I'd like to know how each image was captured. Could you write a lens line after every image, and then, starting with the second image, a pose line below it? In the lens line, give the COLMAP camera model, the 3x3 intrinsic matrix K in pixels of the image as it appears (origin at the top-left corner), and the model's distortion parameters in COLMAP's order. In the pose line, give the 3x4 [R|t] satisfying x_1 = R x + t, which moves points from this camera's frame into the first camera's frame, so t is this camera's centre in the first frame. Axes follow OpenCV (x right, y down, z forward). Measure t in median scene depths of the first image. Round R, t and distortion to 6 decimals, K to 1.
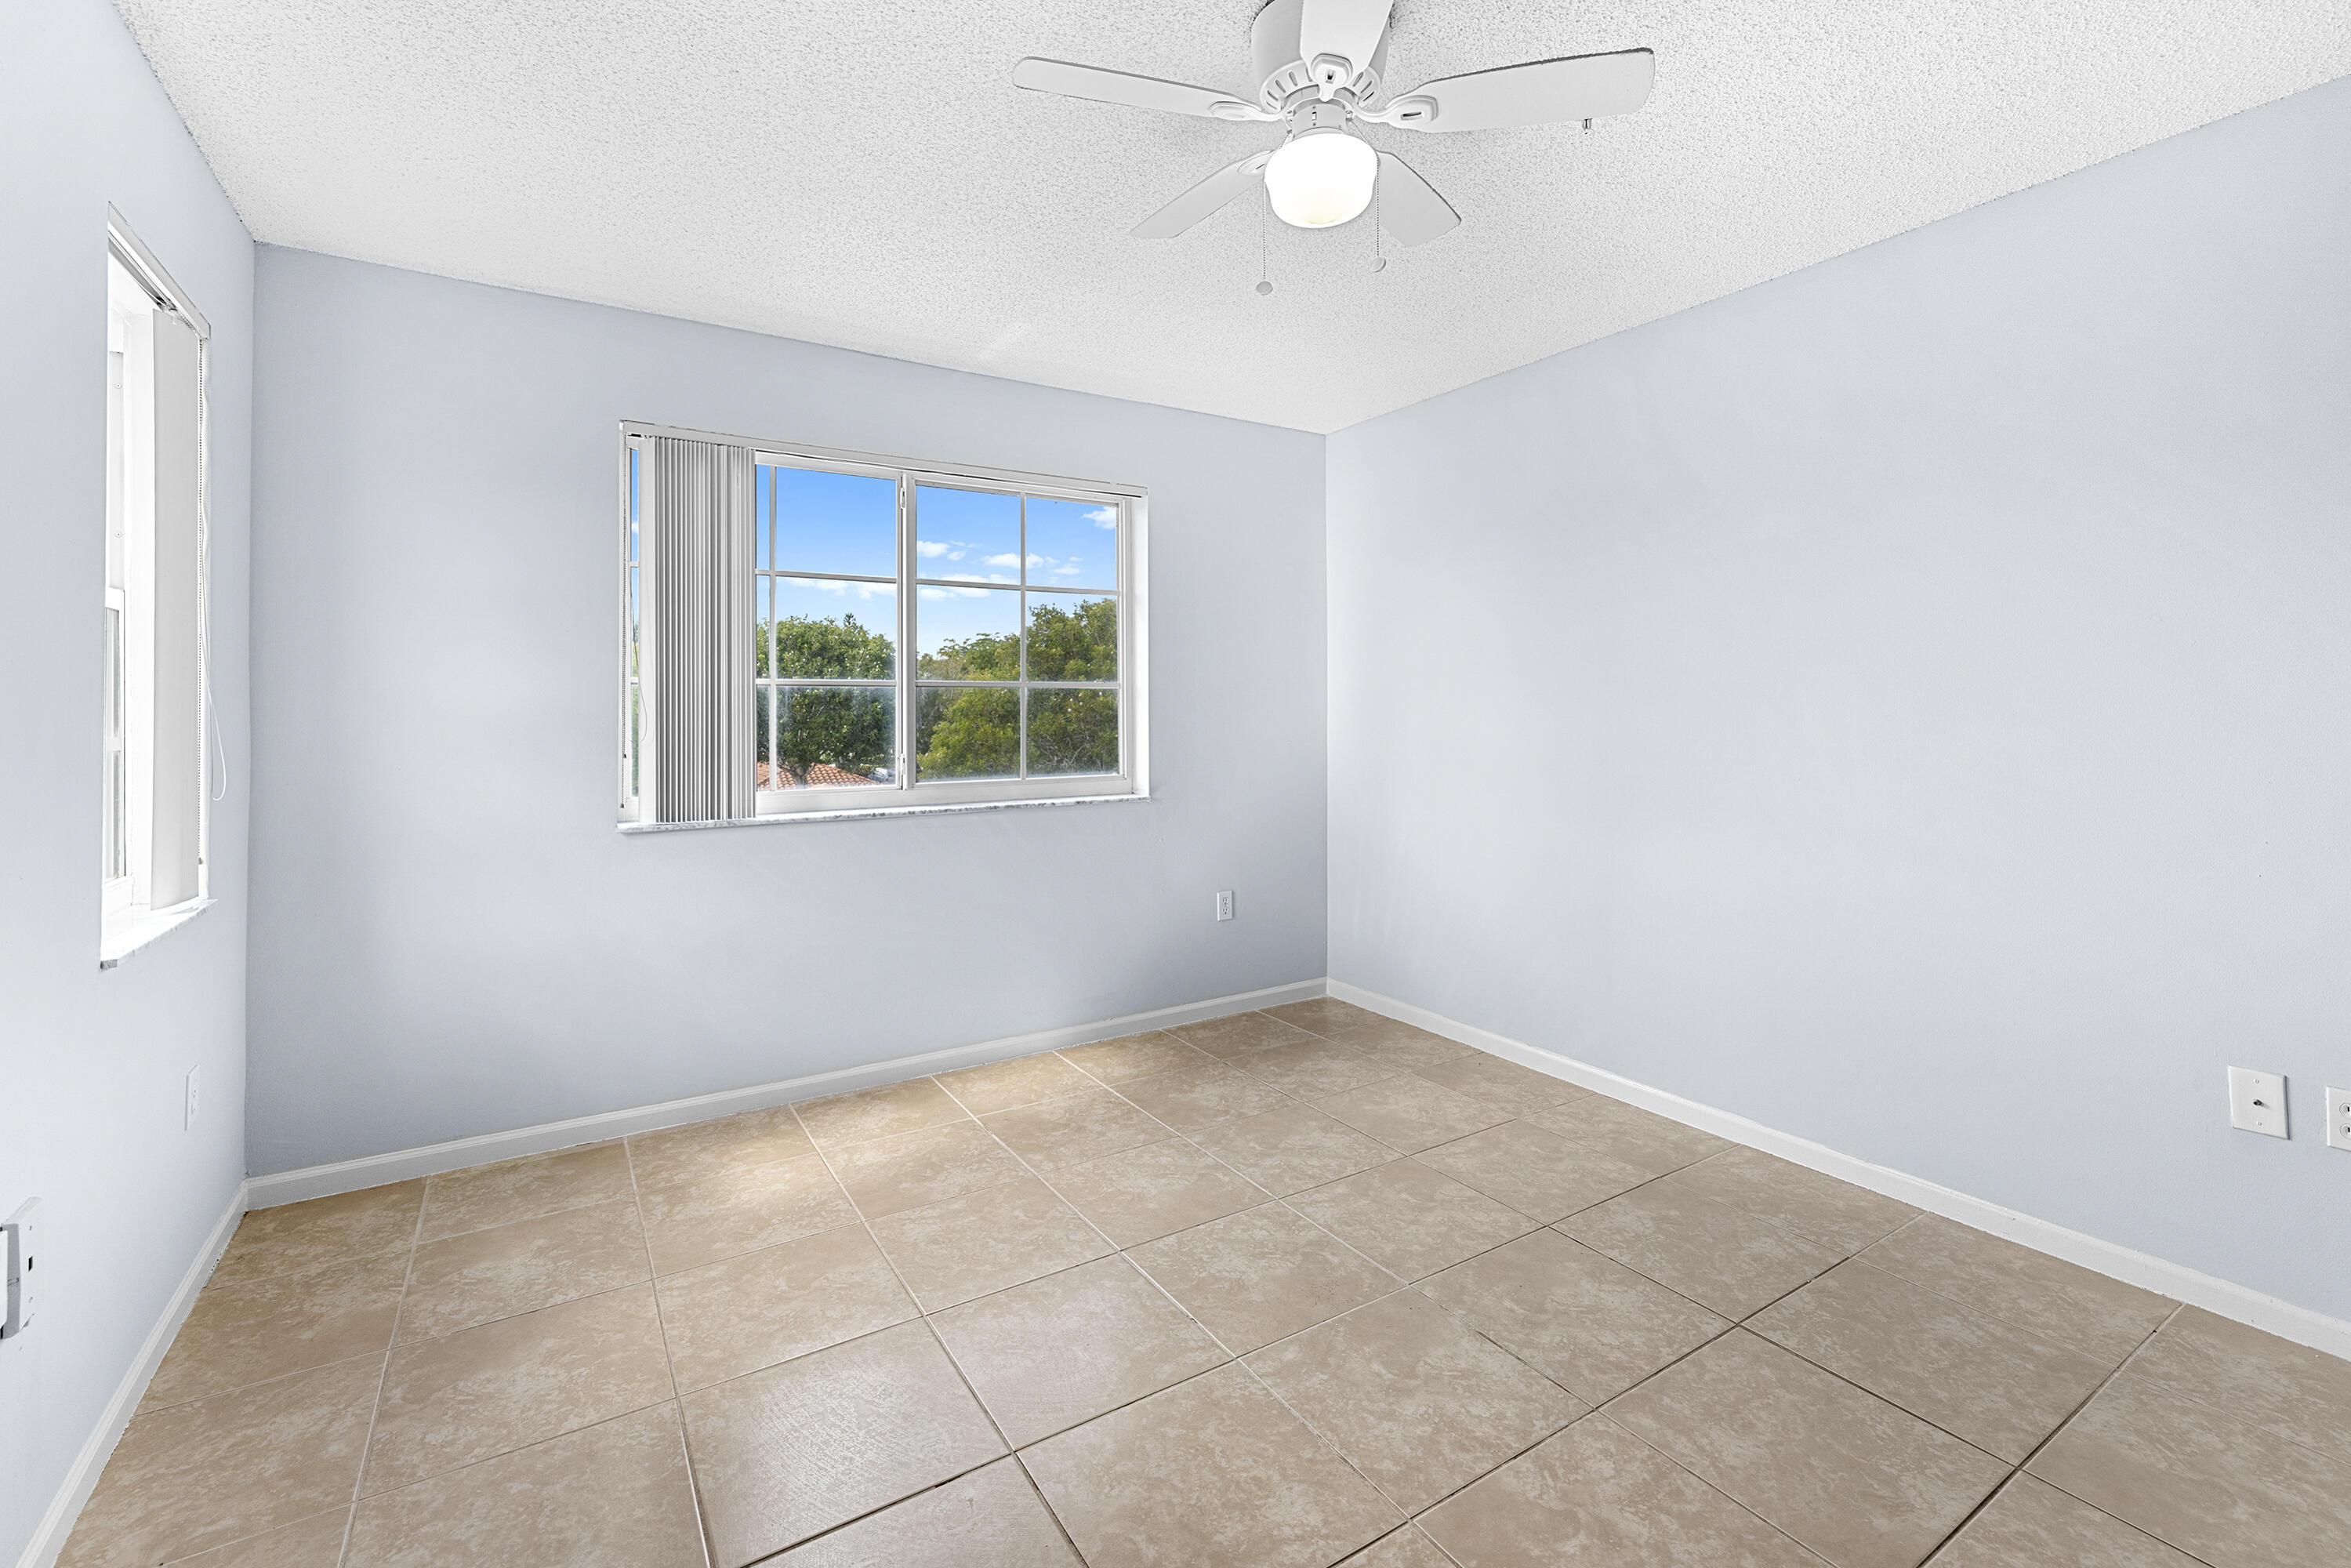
lens RADIAL K [[1020.0, 0, 1168.4], [0, 1020.0, 706.7], [0, 0, 1]] dist [-0.001806, 0.000015]
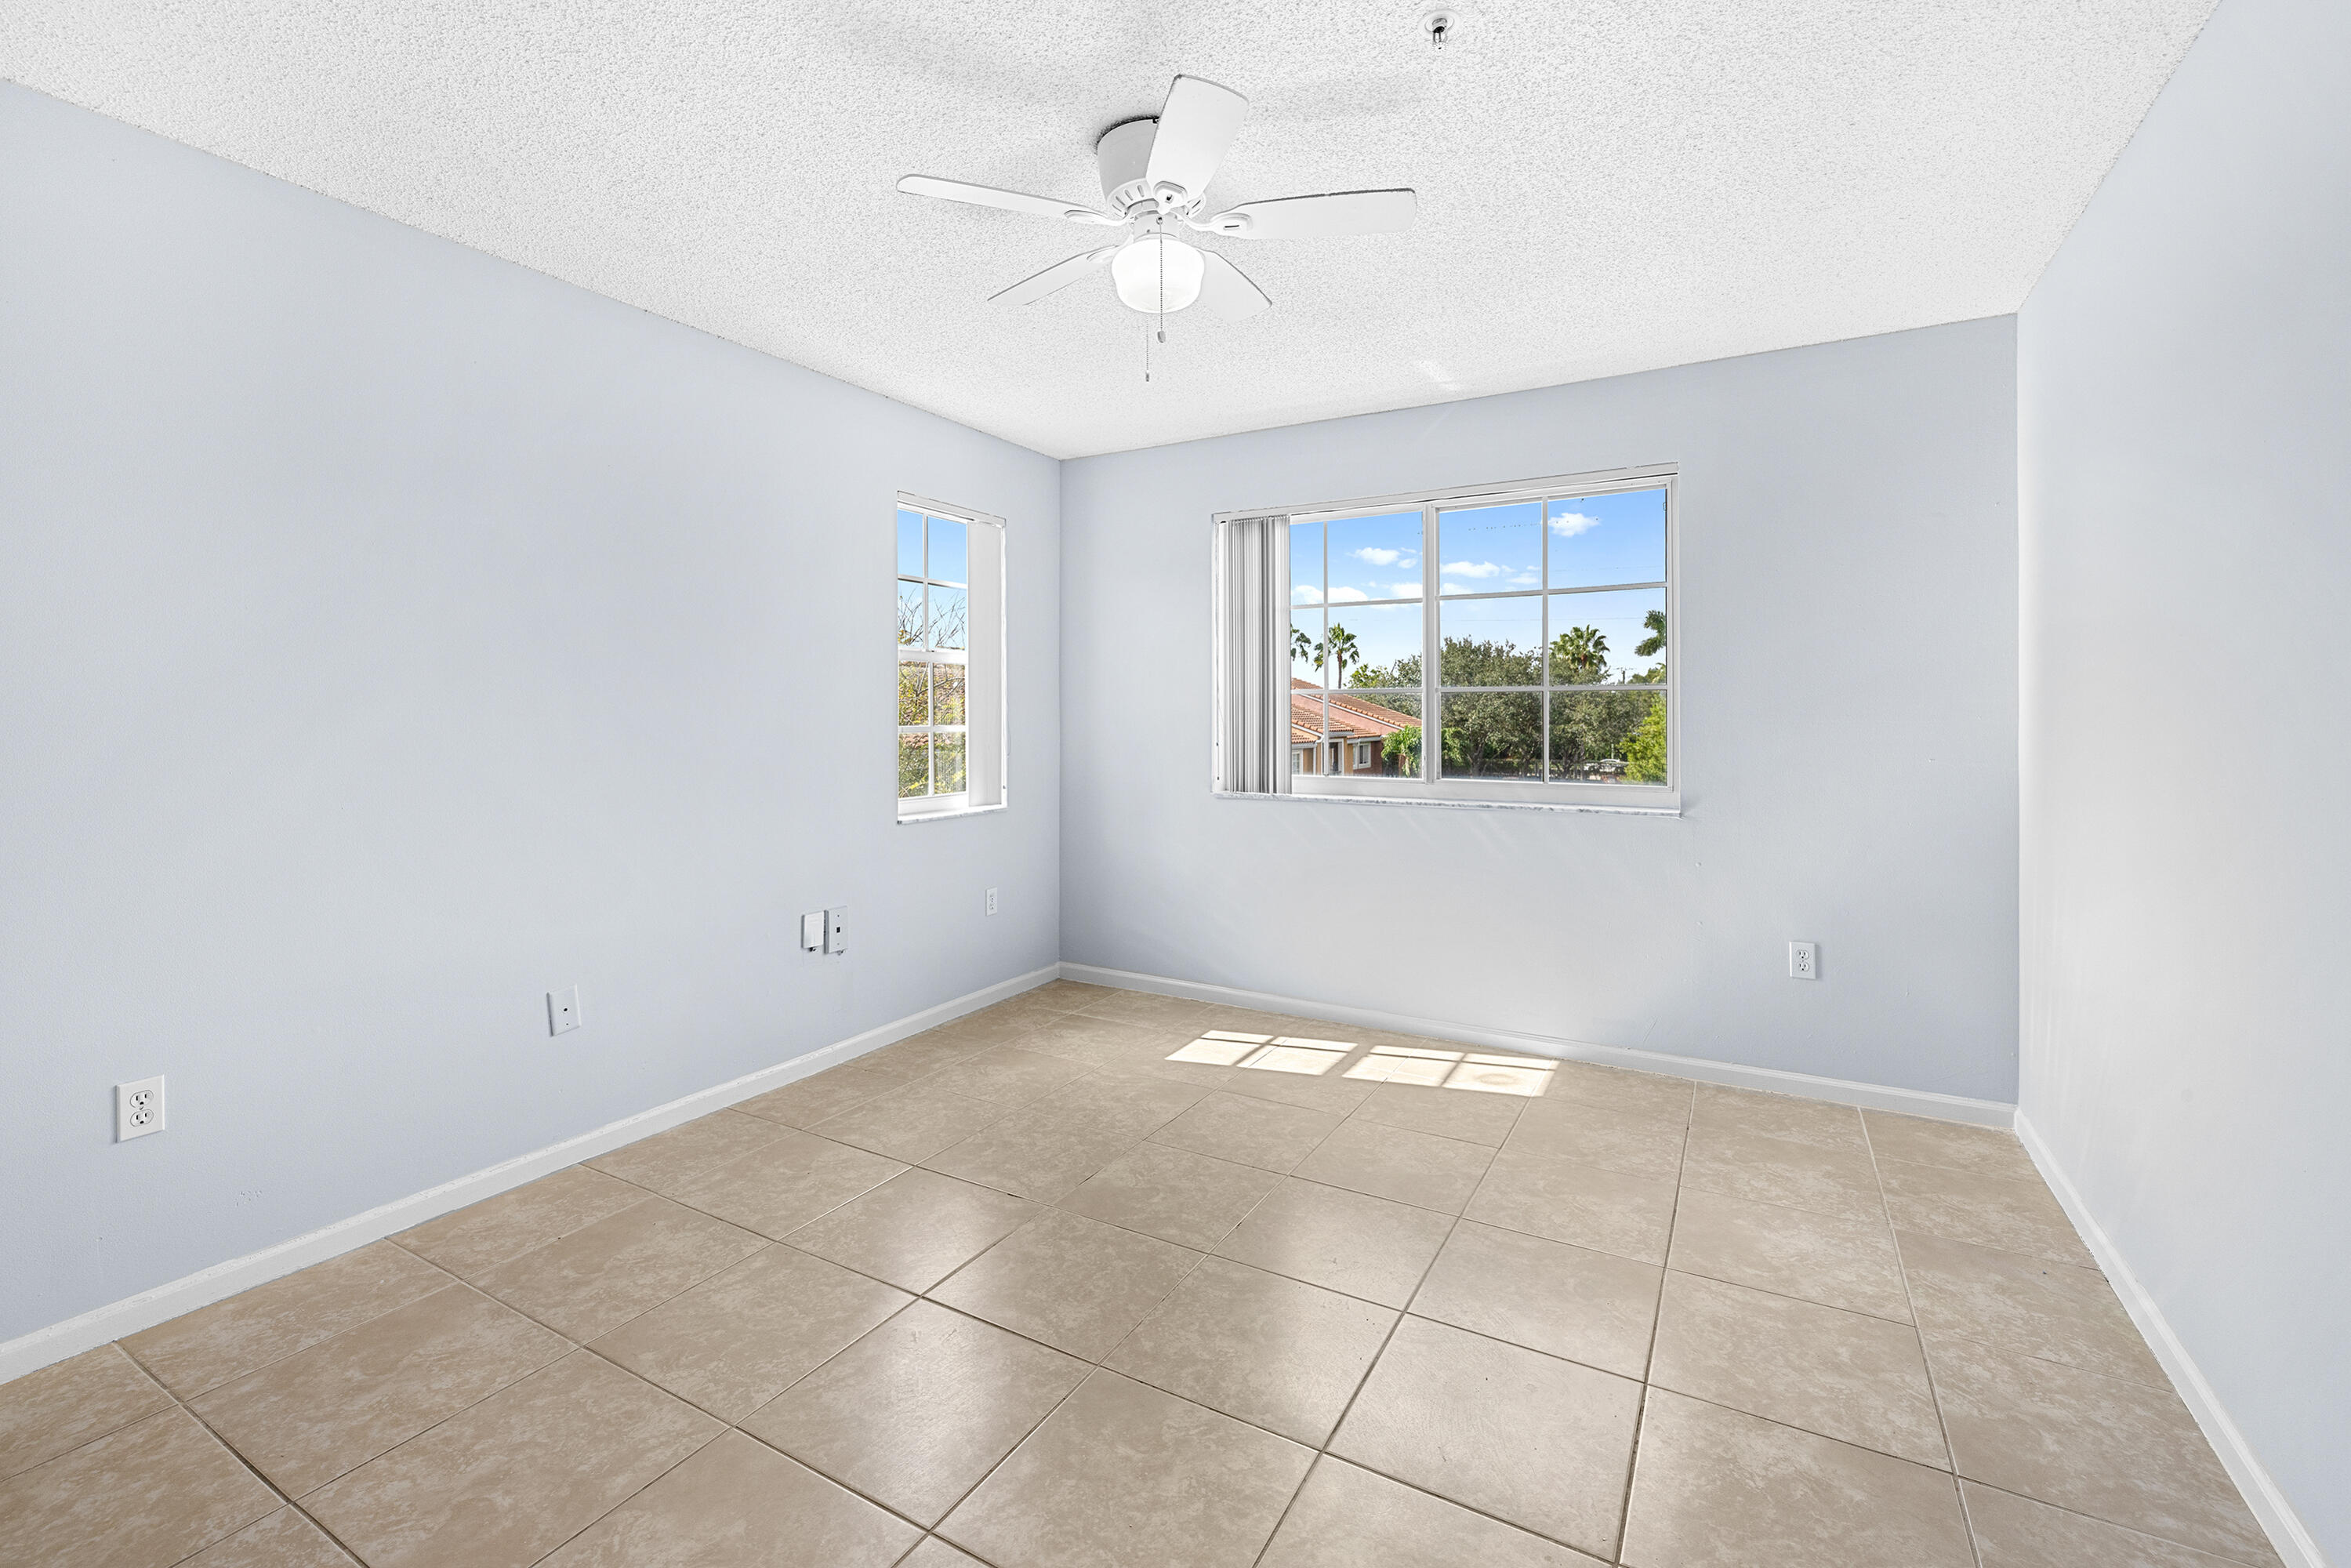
lens RADIAL K [[1005.0, 0, 1177.0], [0, 1005.0, 727.6], [0, 0, 1]] dist [0.000680, 0.000593]
pose [[0.470985, 0.011220, -0.882070, 0.672177], [-0.005363, 0.999937, 0.009856, 0.010669], [0.882125, 0.000088, 0.471016, 0.262028]]
